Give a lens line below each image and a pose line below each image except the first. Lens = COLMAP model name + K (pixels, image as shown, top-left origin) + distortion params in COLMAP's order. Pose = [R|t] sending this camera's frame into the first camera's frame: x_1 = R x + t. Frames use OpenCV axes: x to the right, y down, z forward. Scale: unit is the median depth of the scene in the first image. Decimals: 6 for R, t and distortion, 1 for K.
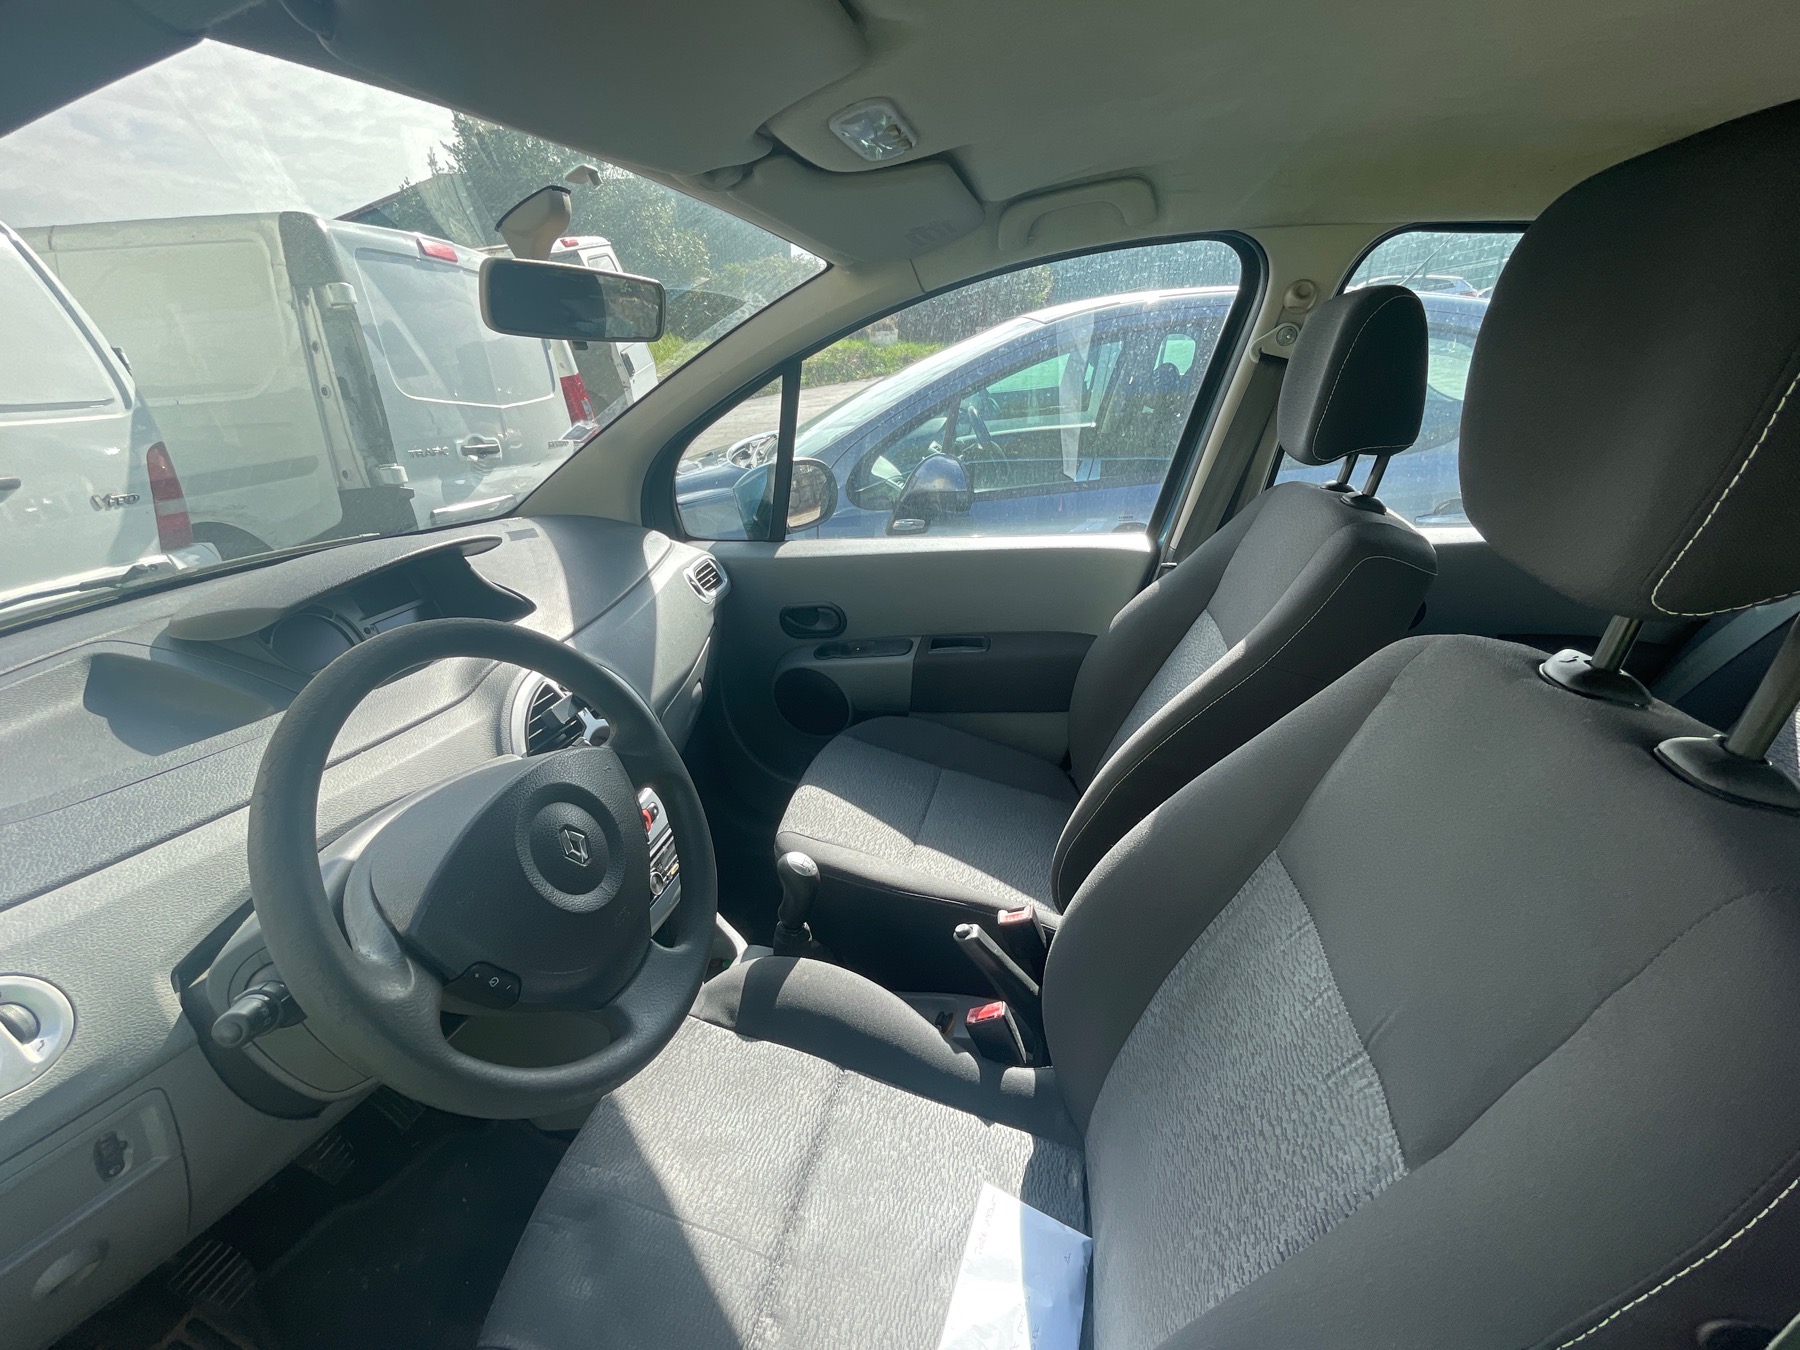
lens RADIAL K [[805.1, 0, 905.6], [0, 805.1, 676.6], [0, 0, 1]] dist [-0.003599, -0.001222]
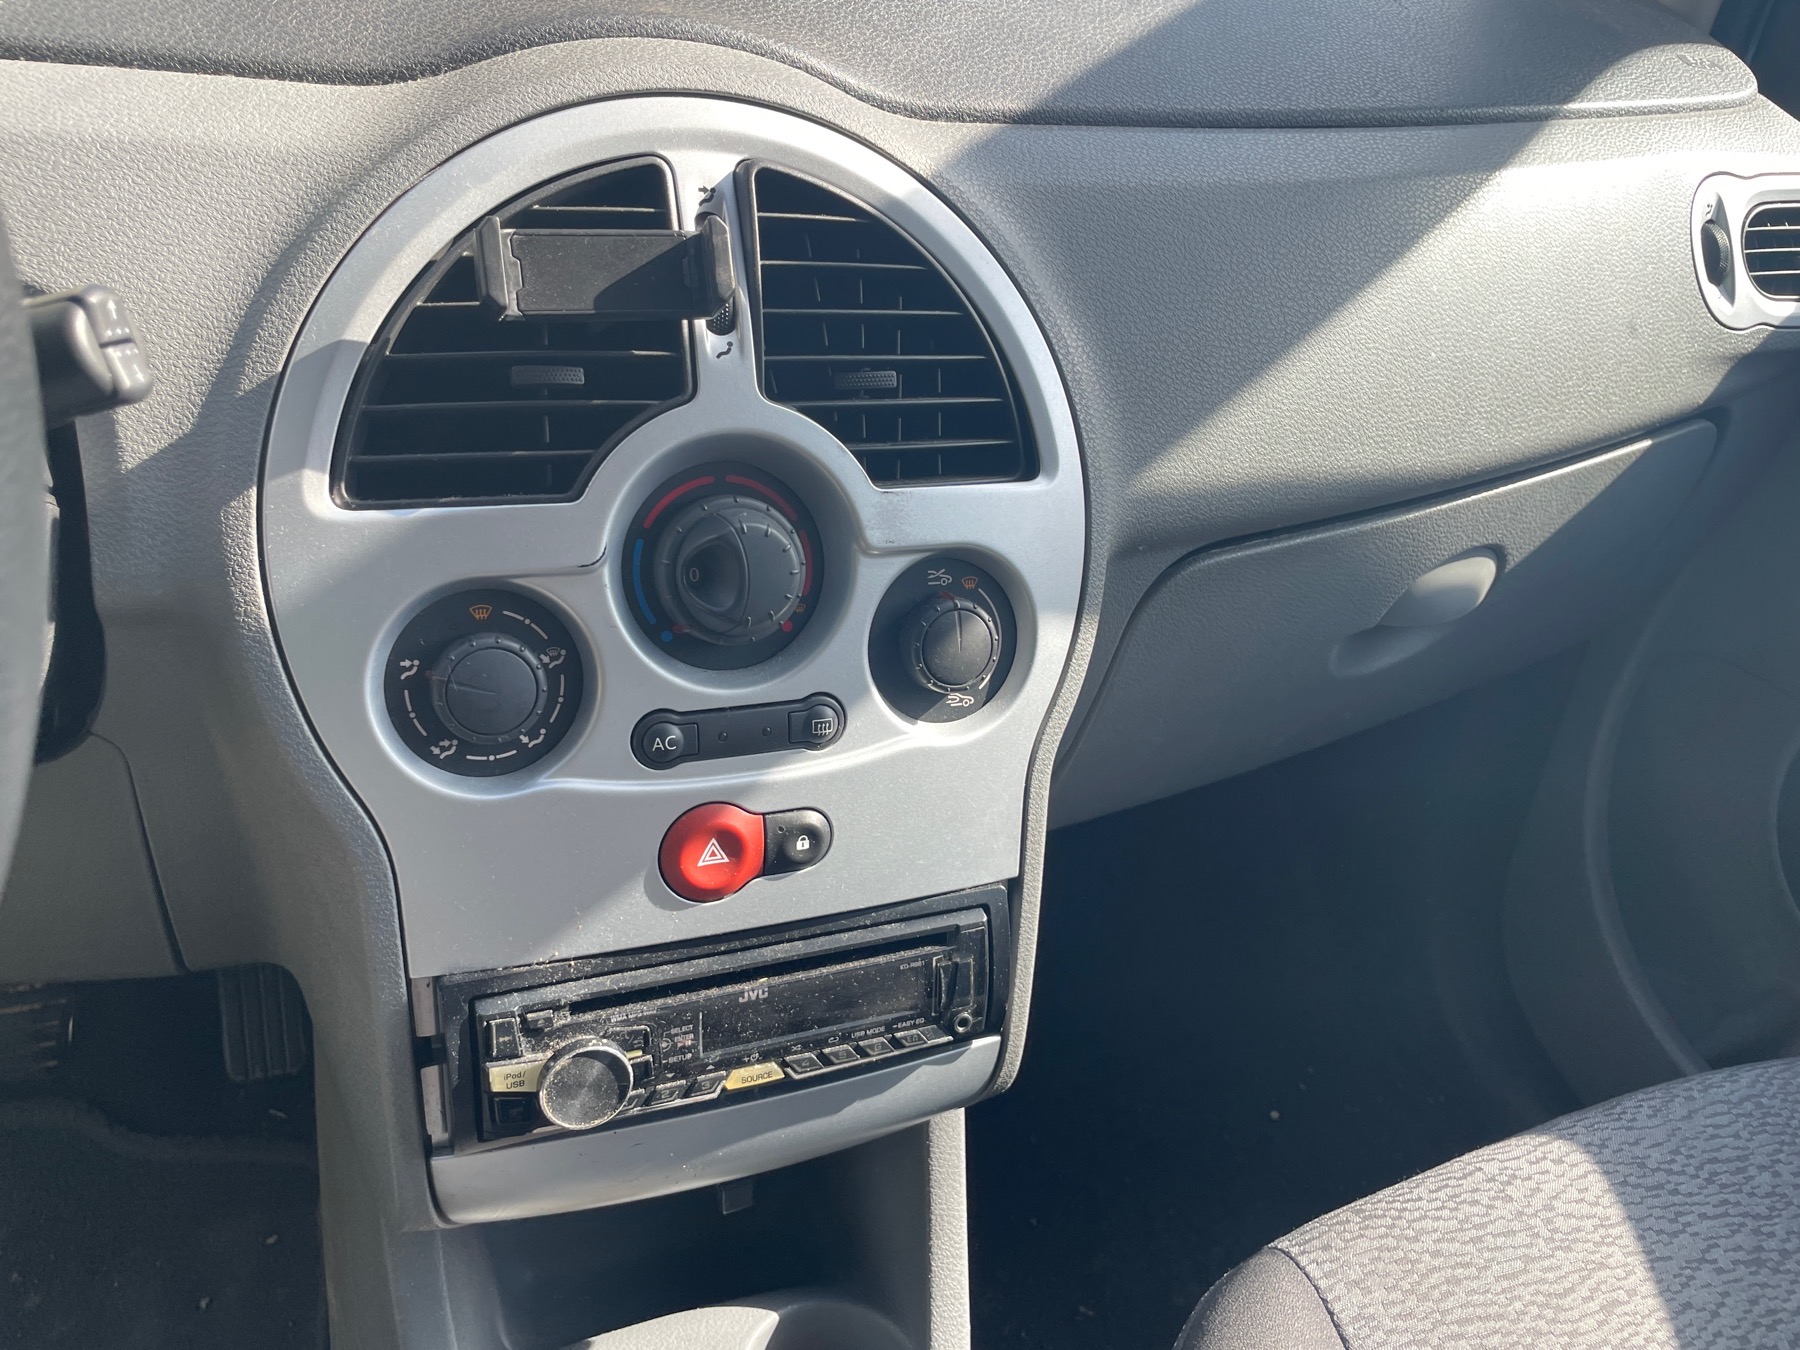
lens RADIAL K [[1367.2, 0, 894.6], [0, 1367.2, 663.2], [0, 0, 1]] dist [0.081451, -0.104784]
pose [[0.531560, 0.520473, -0.668245, -0.037649], [-0.445889, 0.842718, 0.301678, -0.018126], [0.720157, 0.137603, 0.680029, 0.638309]]
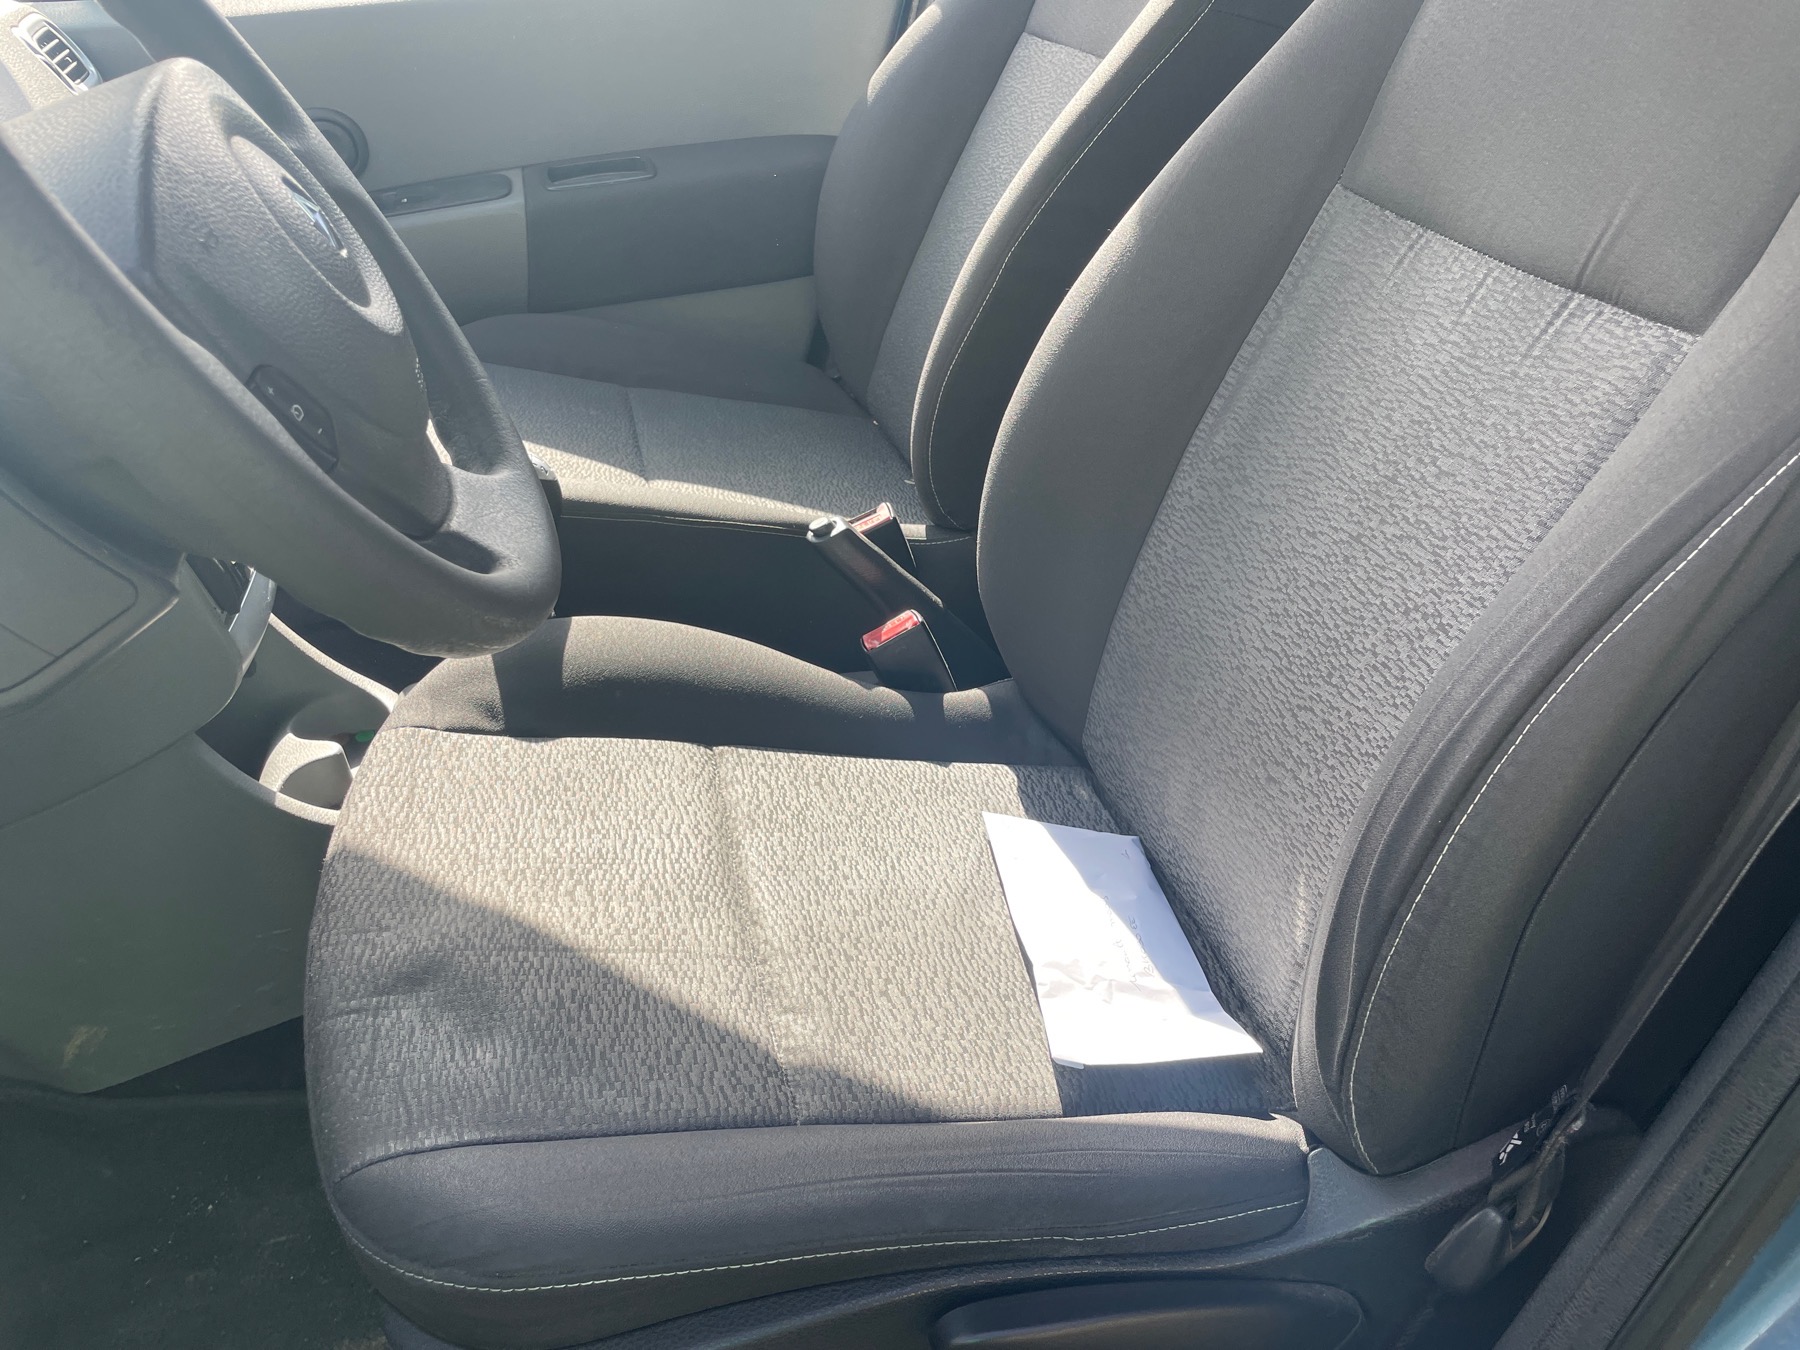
lens RADIAL K [[1367.2, 0, 913.4], [0, 1367.2, 684.8], [0, 0, 1]] dist [0.081451, -0.104784]
pose [[0.894678, -0.213963, 0.392137, -0.249984], [0.147294, 0.970035, 0.193226, 0.198747], [-0.421730, -0.115116, 0.899385, 0.010515]]
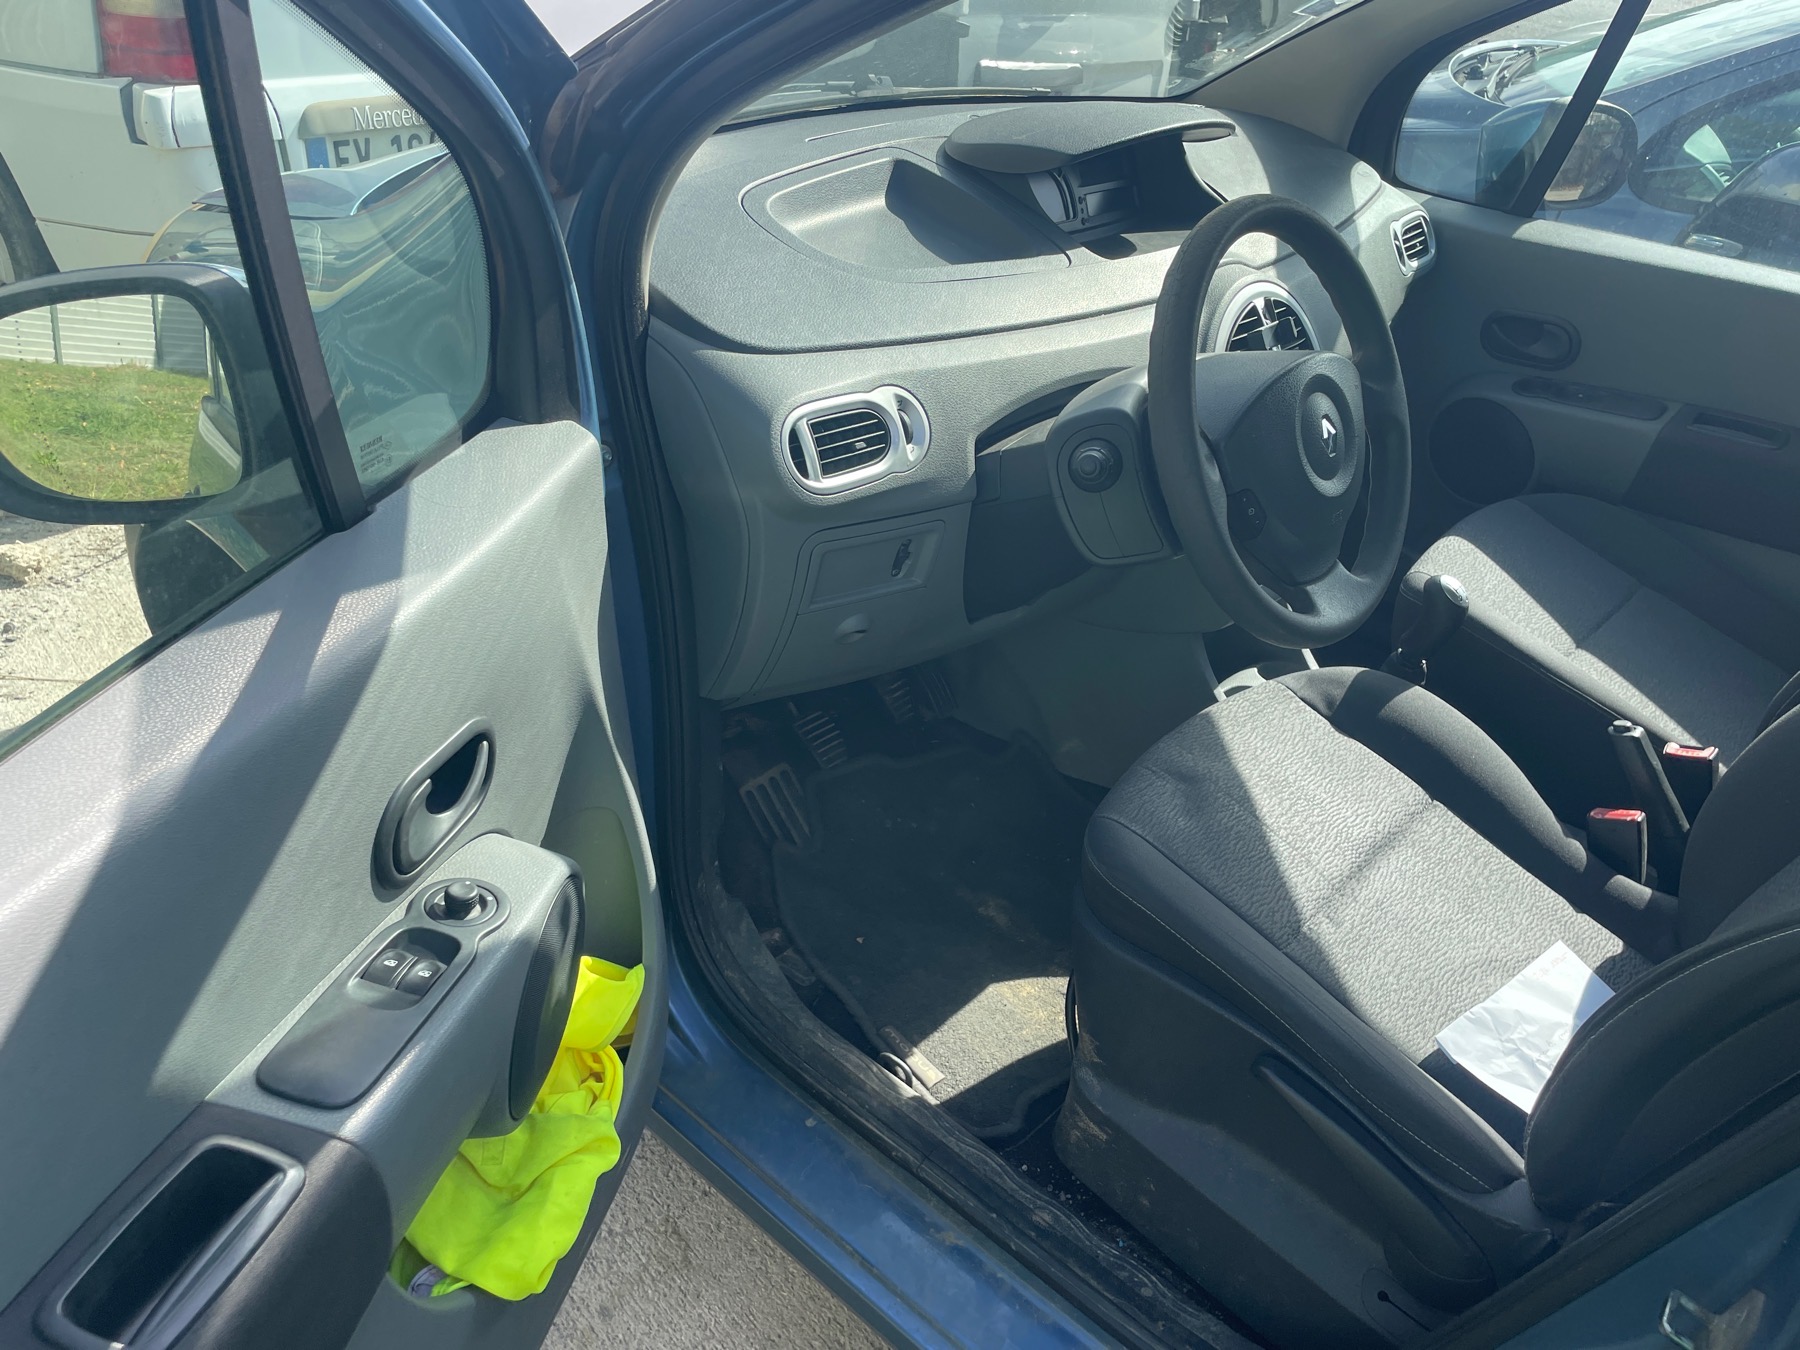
lens RADIAL K [[1367.2, 0, 912.8], [0, 1367.2, 692.7], [0, 0, 1]] dist [0.081451, -0.104784]
pose [[0.864486, 0.361032, -0.349743, -0.062163], [-0.296844, 0.928182, 0.224413, 0.147079], [0.405646, -0.090183, 0.909571, -0.502613]]
